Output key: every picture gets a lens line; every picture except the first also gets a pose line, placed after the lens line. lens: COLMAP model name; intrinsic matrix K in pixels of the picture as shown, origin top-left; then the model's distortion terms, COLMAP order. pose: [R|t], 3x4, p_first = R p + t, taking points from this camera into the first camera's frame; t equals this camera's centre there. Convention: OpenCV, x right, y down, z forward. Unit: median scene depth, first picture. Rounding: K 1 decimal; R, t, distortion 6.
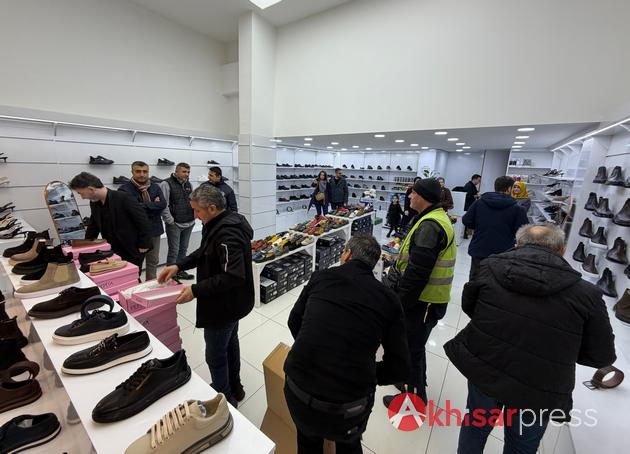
lens RADIAL K [[251.5, 0, 311.8], [0, 251.5, 216.5], [0, 0, 1]] dist [-0.007069, 0.000508]
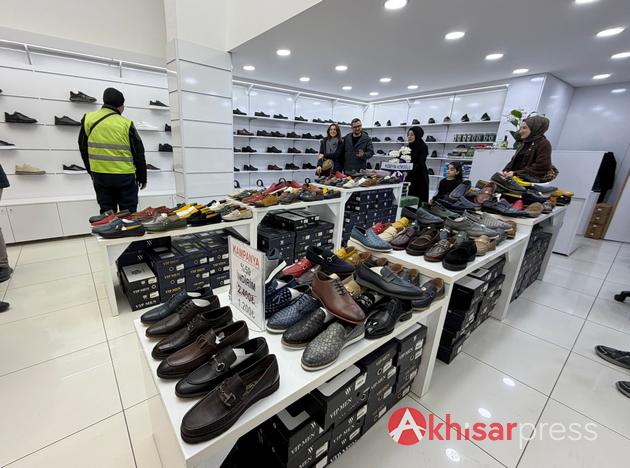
lens RADIAL K [[276.0, 0, 296.9], [0, 276.0, 235.4], [0, 0, 1]] dist [0.015880, -0.000540]
pose [[0.960664, 0.076574, -0.266947, 0.244390], [-0.053712, 0.994316, 0.091926, 0.068009], [0.272468, -0.073972, 0.959317, 0.361032]]
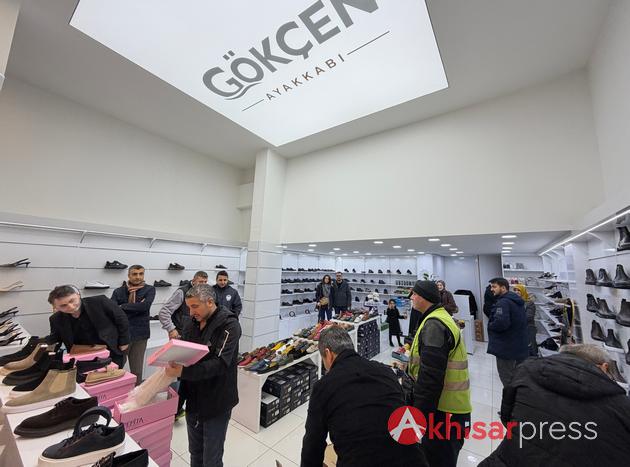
lens RADIAL K [[251.6, 0, 315.2], [0, 251.6, 229.2], [0, 0, 1]] dist [0.001558, -0.000343]
pose [[0.999920, -0.001194, 0.012602, -0.016688], [0.005564, 0.935696, -0.352763, 0.010137], [-0.011371, 0.352805, 0.935628, -0.043165]]
